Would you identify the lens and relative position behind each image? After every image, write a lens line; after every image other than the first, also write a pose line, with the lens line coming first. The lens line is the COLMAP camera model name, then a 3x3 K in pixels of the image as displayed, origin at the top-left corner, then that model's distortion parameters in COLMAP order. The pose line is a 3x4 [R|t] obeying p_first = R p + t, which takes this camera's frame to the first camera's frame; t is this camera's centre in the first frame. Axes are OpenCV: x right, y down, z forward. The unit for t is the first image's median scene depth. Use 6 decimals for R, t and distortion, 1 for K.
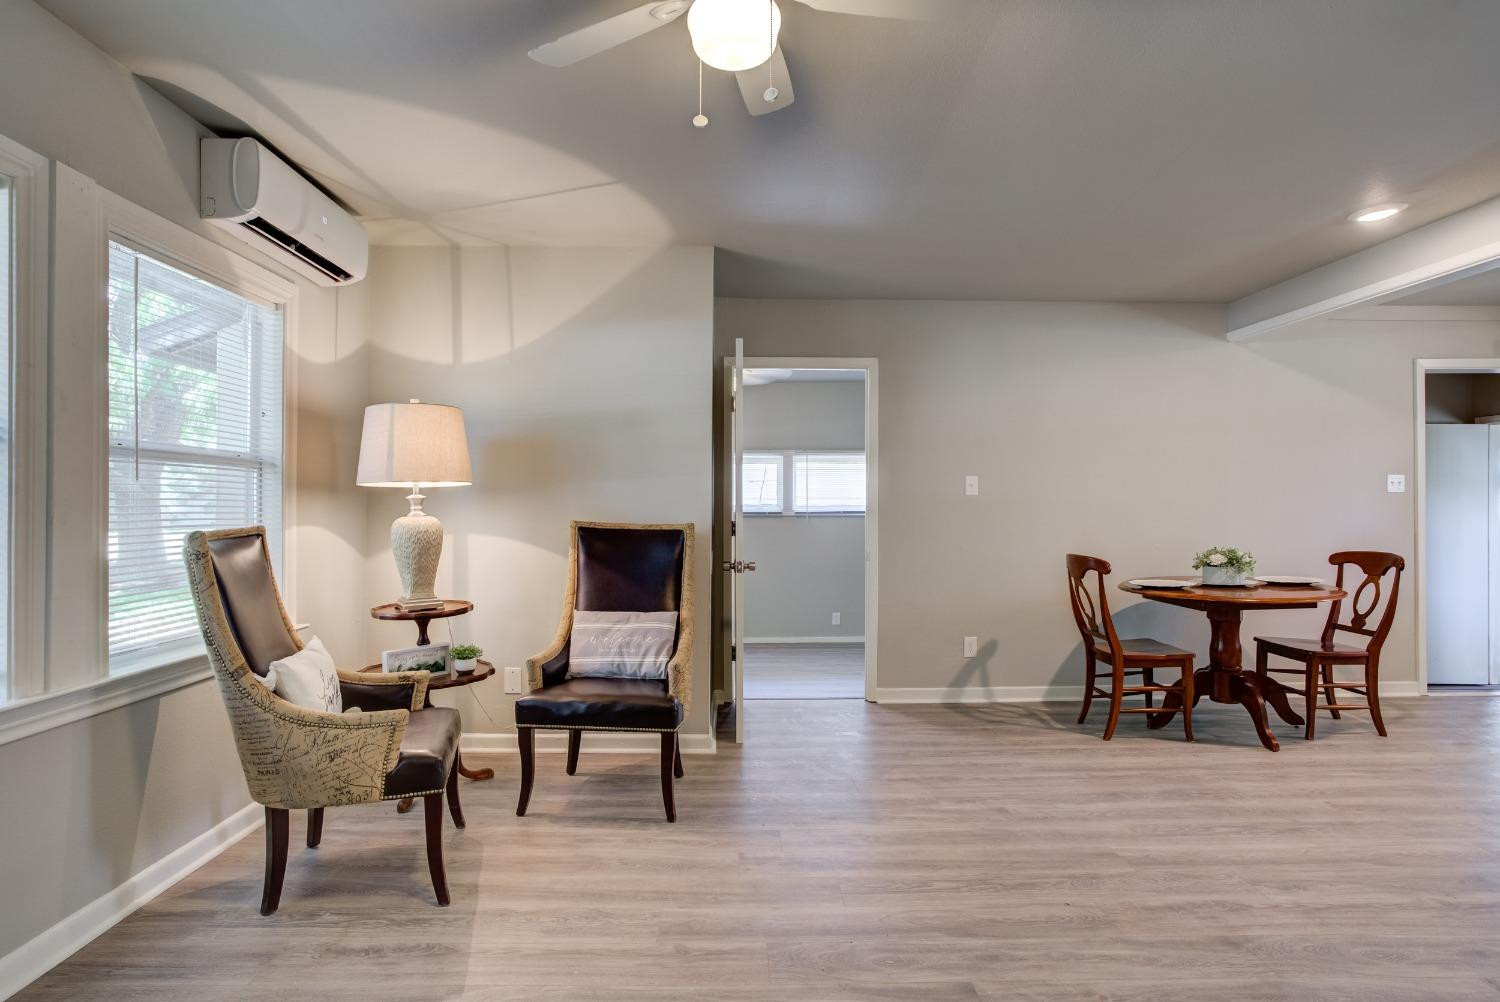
lens RADIAL K [[800.8, 0, 748.4], [0, 800.8, 505.9], [0, 0, 1]] dist [-0.069990, 0.047510]
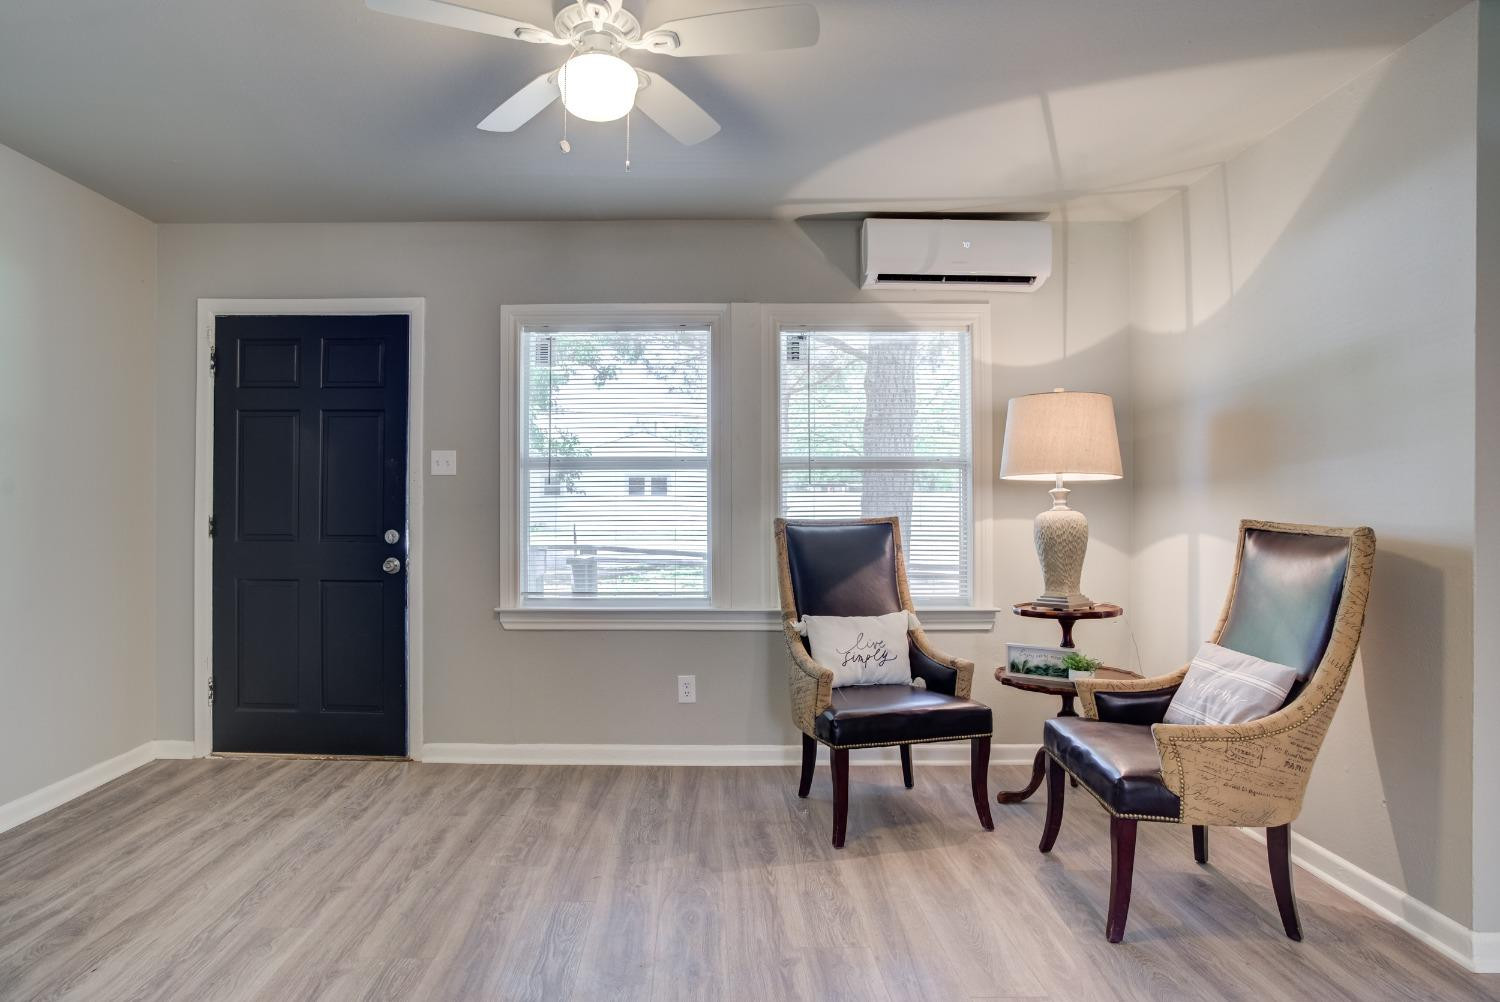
lens RADIAL K [[835.7, 0, 674.9], [0, 835.7, 496.2], [0, 0, 1]] dist [-0.052926, 0.024569]
pose [[-0.037102, -0.008485, -0.999275, 0.571453], [0.001527, 0.999962, -0.008547, 0.003081], [0.999310, -0.001843, -0.037088, 0.553152]]
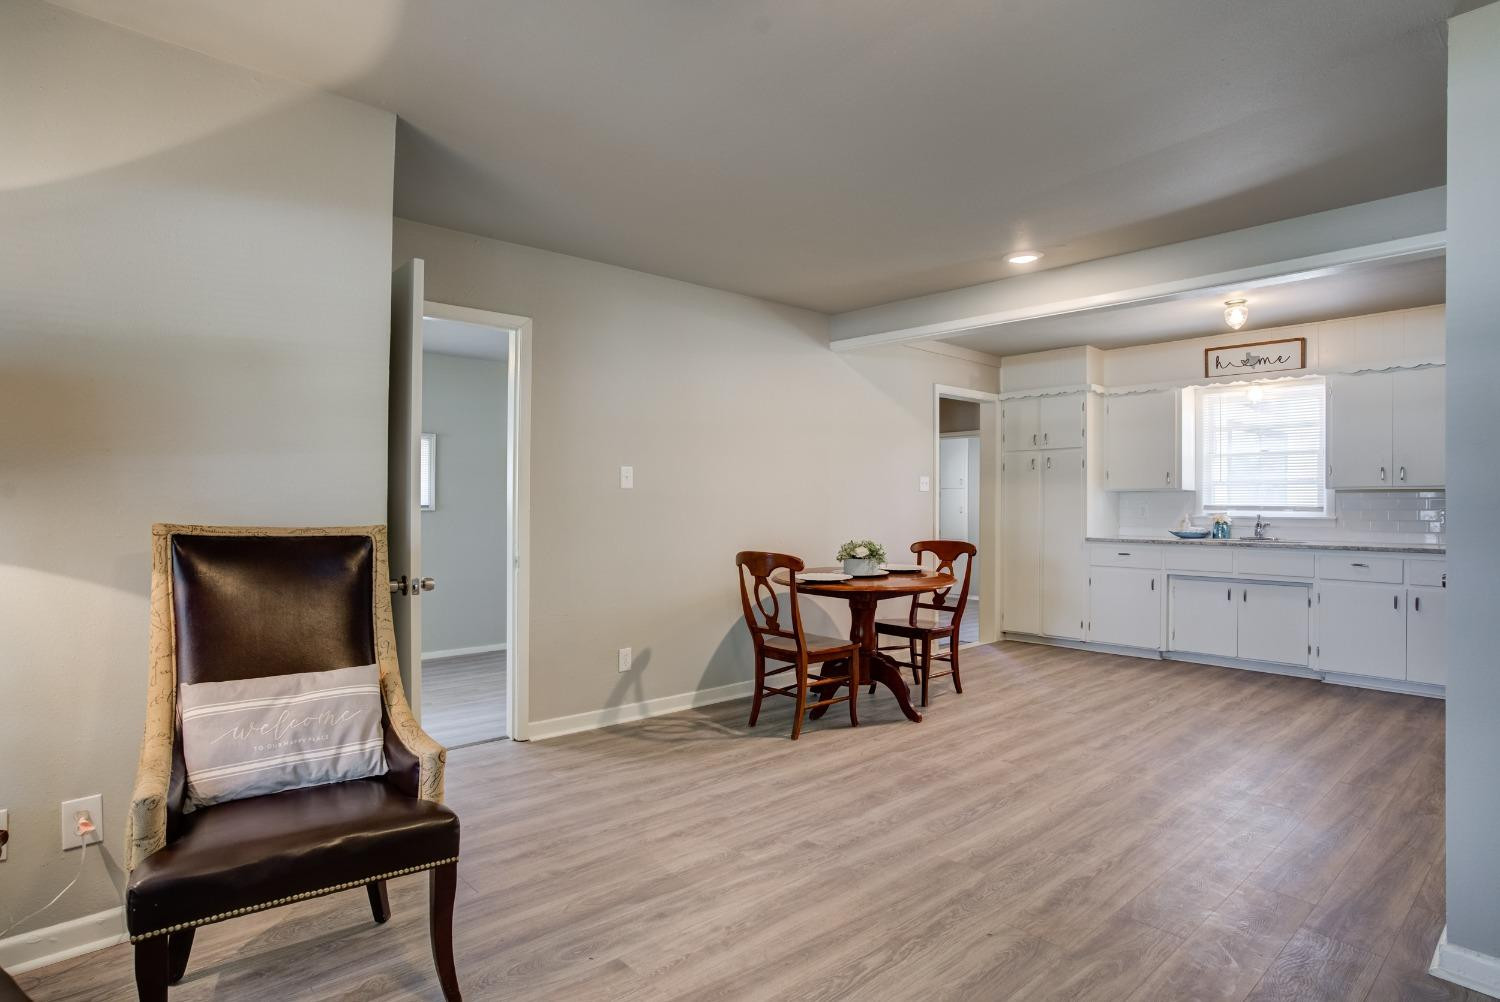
lens RADIAL K [[800.8, 0, 748.4], [0, 800.8, 505.9], [0, 0, 1]] dist [-0.069990, 0.047510]
pose [[0.759420, 0.000808, 0.650601, -0.280022], [-0.005195, 0.999975, 0.004822, 0.001429], [-0.650581, -0.007042, 0.759405, 0.337116]]
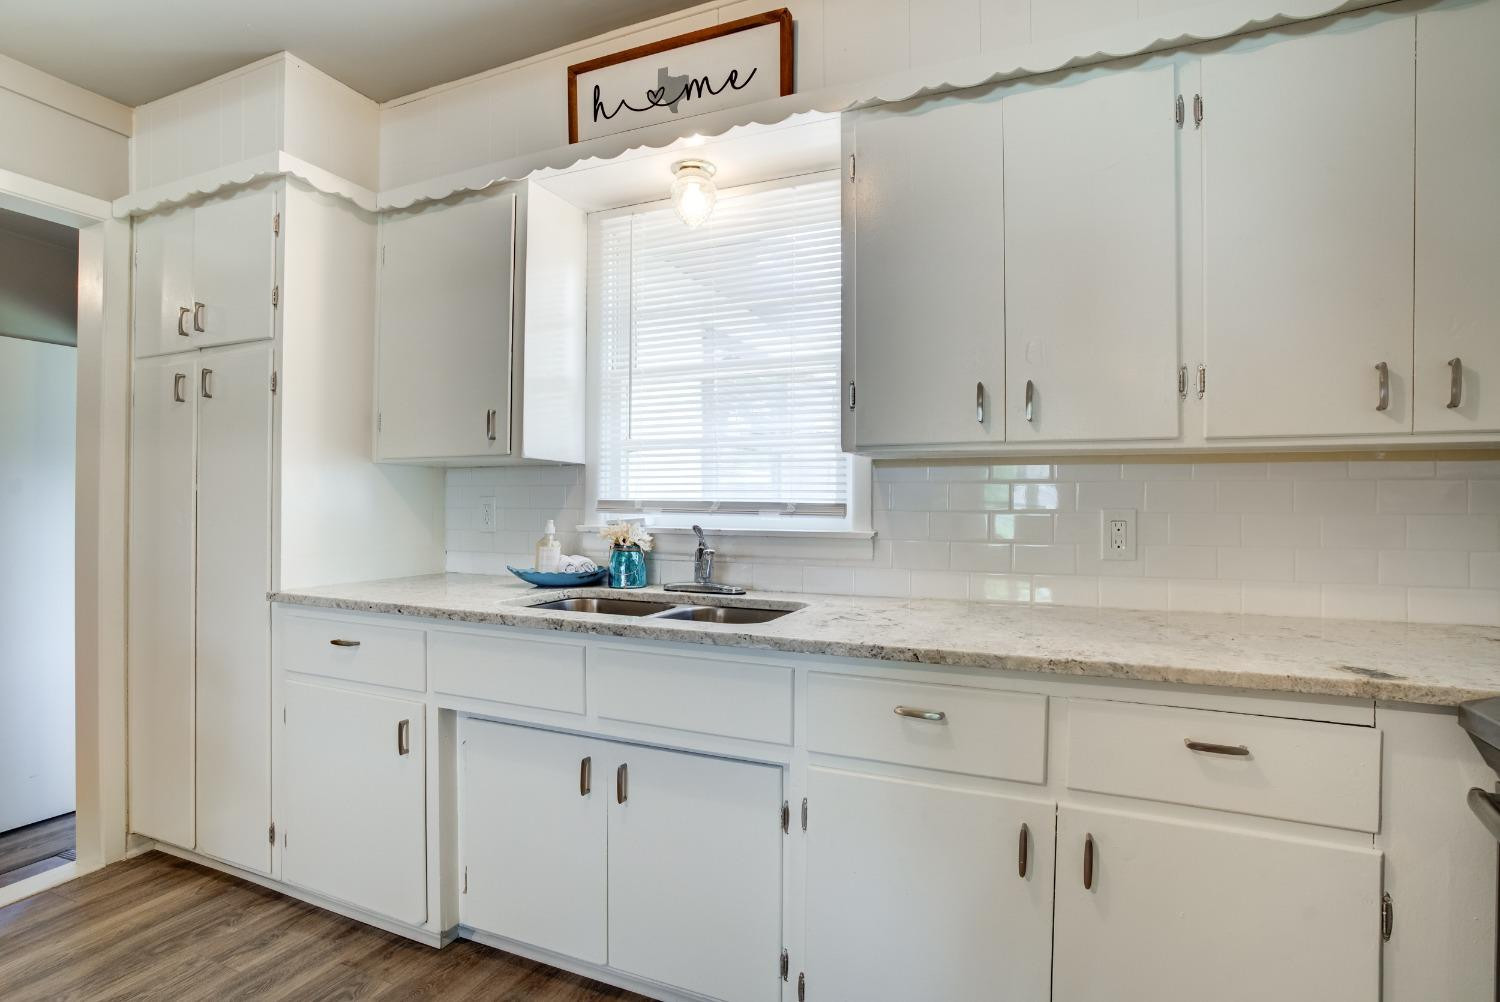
lens RADIAL K [[733.8, 0, 768.7], [0, 733.8, 506.0], [0, 0, 1]] dist [-0.058415, 0.015555]
pose [[0.403185, -0.002813, 0.915114, 1.190319], [-0.006792, 0.999959, 0.006066, 0.003602], [-0.915093, -0.008661, 0.403149, 0.627344]]
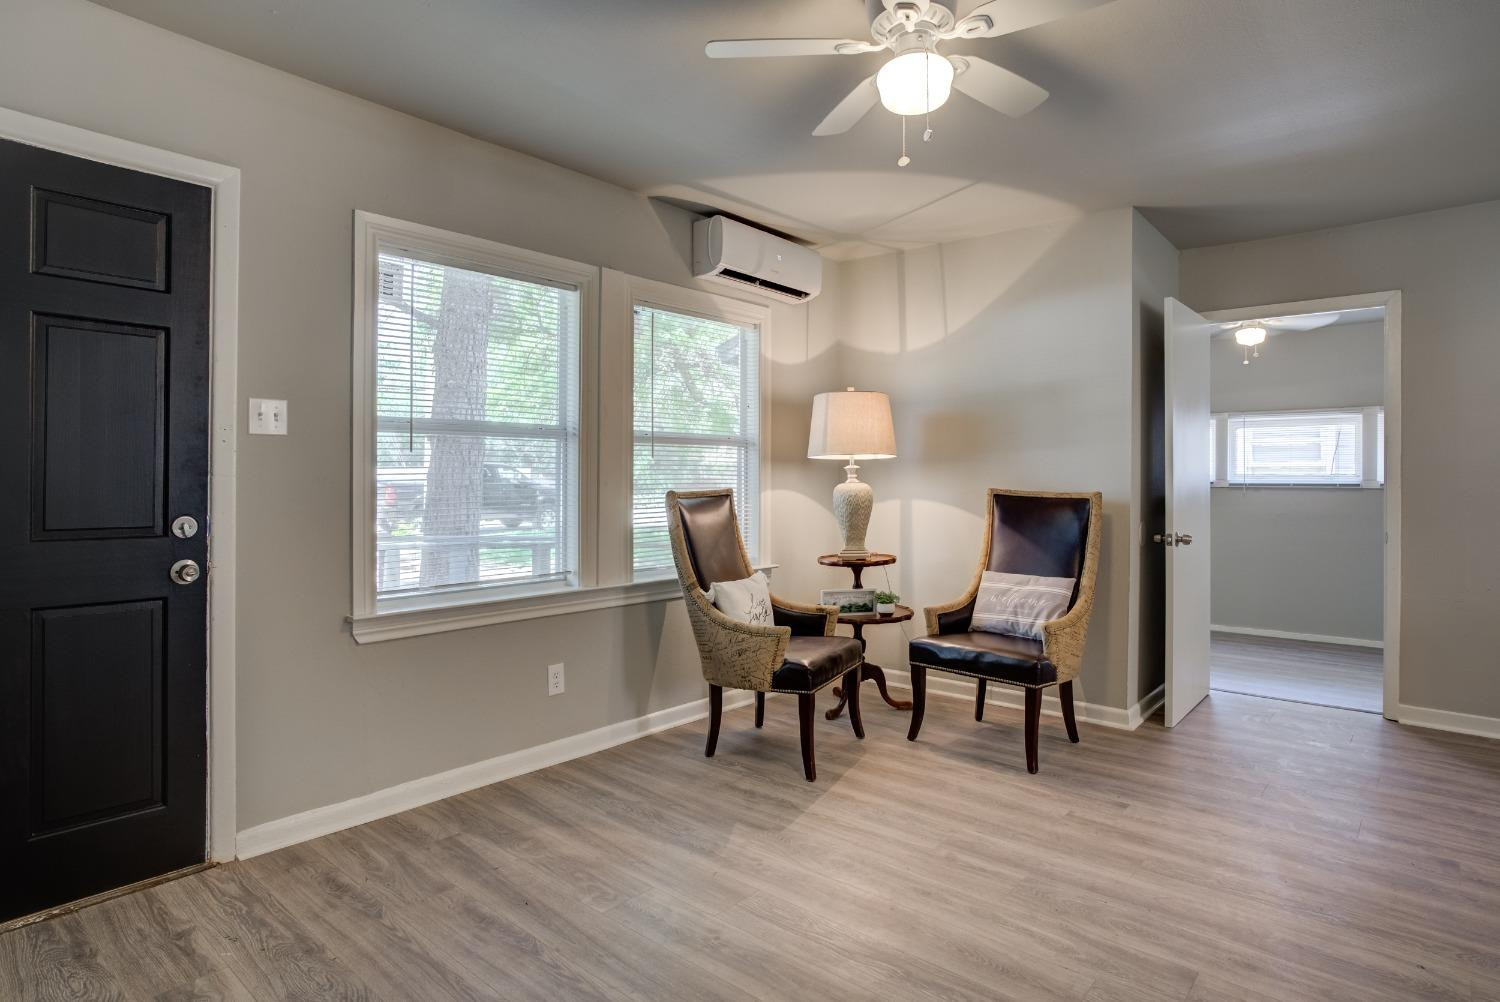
lens RADIAL K [[830.5, 0, 748.2], [0, 830.5, 474.0], [0, 0, 1]] dist [-0.062045, 0.043336]
pose [[0.744344, -0.000244, -0.667796, 0.306232], [-0.001878, 0.999995, -0.002458, 0.002326], [0.667793, 0.003084, 0.744340, -0.059946]]
